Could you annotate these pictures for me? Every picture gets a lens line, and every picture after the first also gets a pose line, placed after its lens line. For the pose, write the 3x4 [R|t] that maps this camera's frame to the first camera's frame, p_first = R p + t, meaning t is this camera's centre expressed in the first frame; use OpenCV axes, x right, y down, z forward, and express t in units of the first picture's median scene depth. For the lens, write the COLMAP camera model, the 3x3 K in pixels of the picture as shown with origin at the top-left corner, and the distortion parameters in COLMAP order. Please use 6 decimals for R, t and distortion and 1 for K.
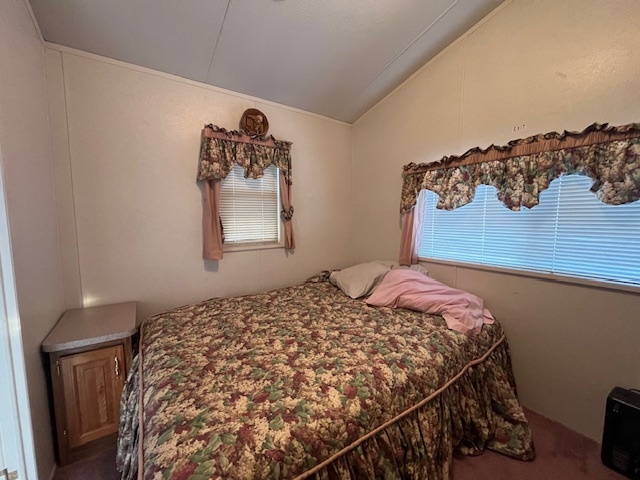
lens RADIAL K [[257.8, 0, 319.1], [0, 257.8, 242.3], [0, 0, 1]] dist [0.001194, -0.000344]
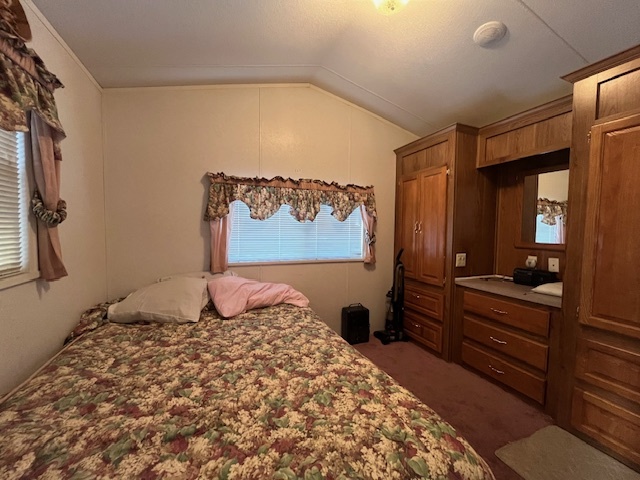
lens RADIAL K [[257.8, 0, 319.1], [0, 257.8, 242.3], [0, 0, 1]] dist [0.001194, -0.000344]
pose [[0.231121, -0.041664, 0.972032, -0.705522], [0.080060, 0.996509, 0.023677, -0.029835], [-0.969625, 0.072349, 0.233650, 0.501495]]
